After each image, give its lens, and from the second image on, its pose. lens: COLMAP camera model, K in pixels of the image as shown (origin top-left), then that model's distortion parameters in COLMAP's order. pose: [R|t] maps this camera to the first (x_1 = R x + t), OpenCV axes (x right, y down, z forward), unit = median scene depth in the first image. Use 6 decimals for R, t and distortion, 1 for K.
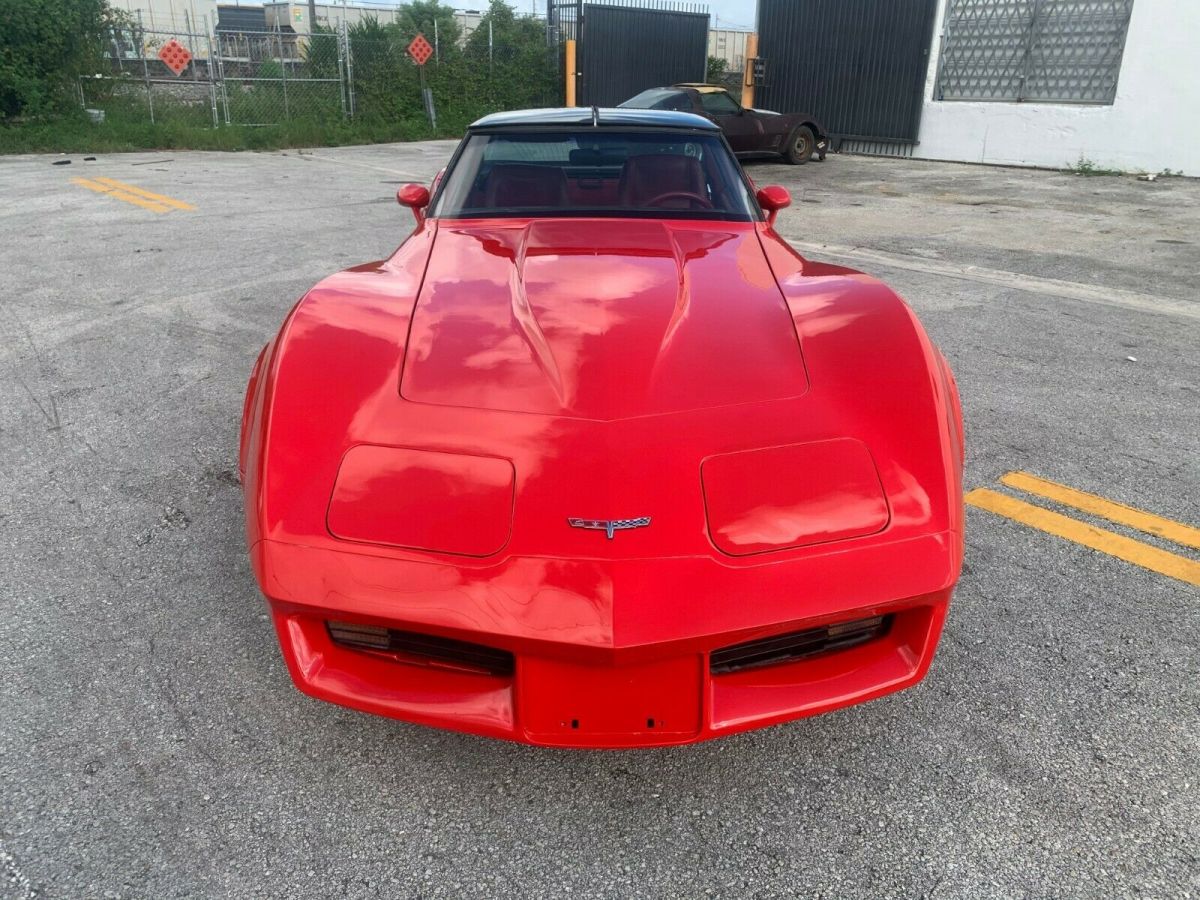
lens RADIAL K [[924.4, 0, 596.4], [0, 924.4, 446.0], [0, 0, 1]] dist [0.005596, 0.011625]
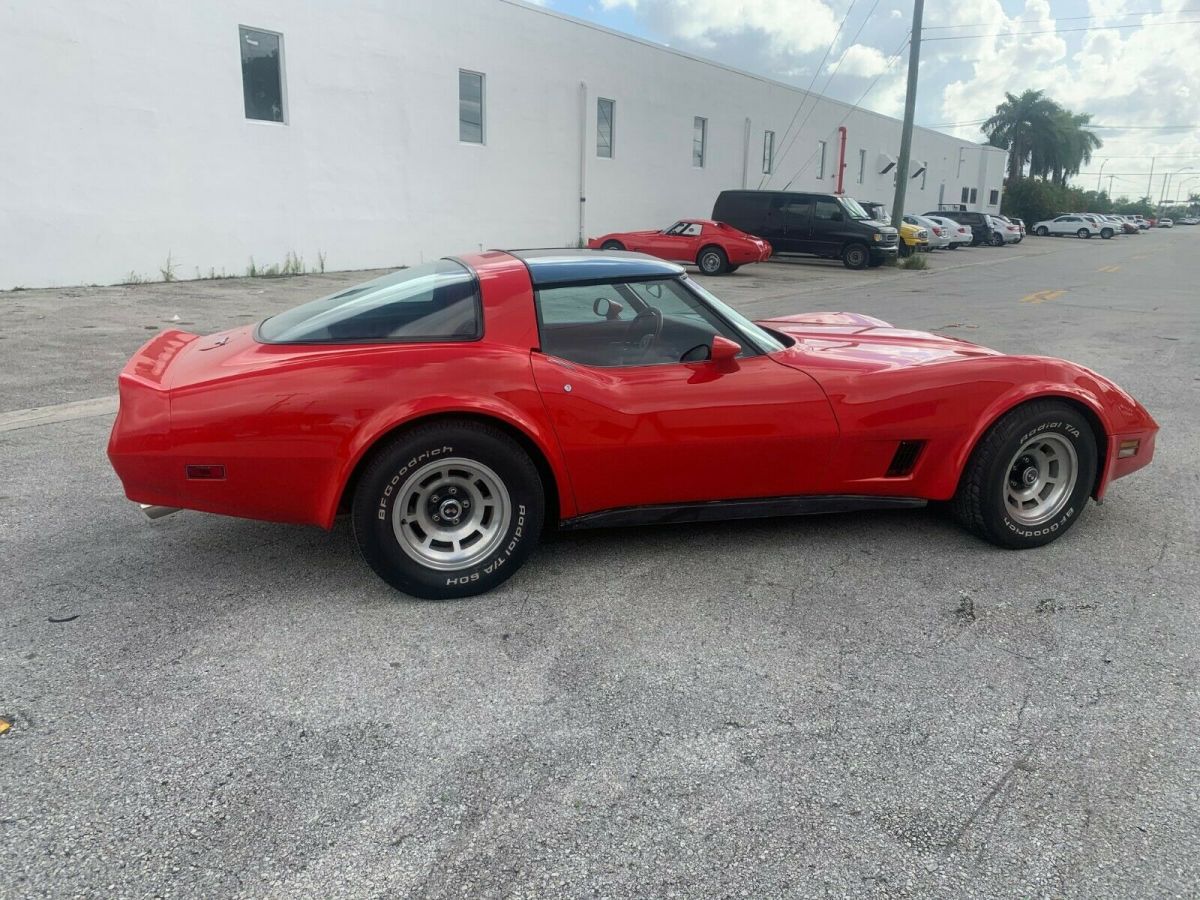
lens RADIAL K [[922.5, 0, 596.5], [0, 922.5, 444.0], [0, 0, 1]] dist [0.020515, -0.007751]
pose [[-0.275867, -0.253385, 0.927197, -0.287479], [0.337965, 0.877464, 0.340348, -0.147787], [-0.899820, 0.407251, -0.156428, 0.351571]]
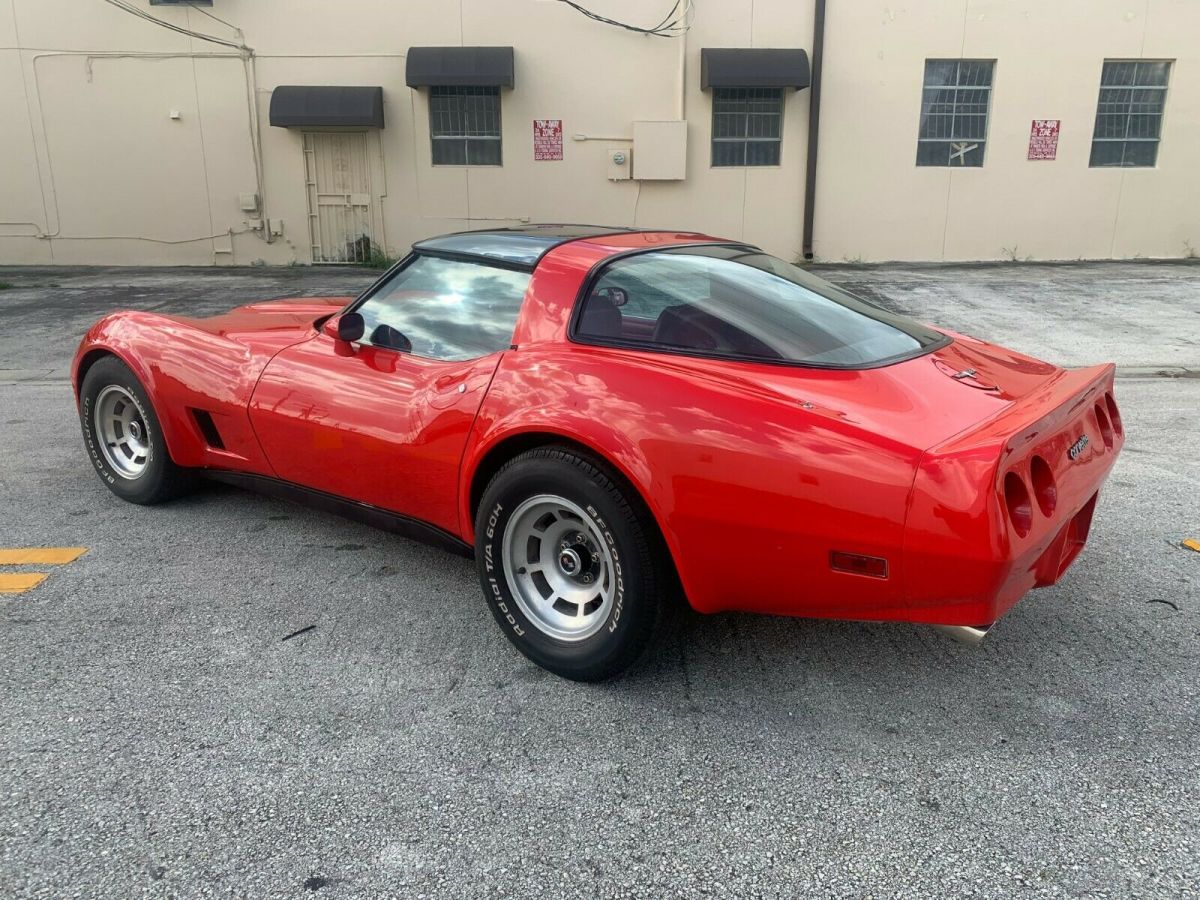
lens RADIAL K [[921.5, 0, 607.8], [0, 921.5, 446.1], [0, 0, 1]] dist [0.010008, 0.004341]
pose [[-0.621332, 0.192869, -0.759439, 0.189202], [-0.303235, 0.834520, 0.460027, -0.171106], [0.722492, 0.516118, -0.460030, 0.436240]]
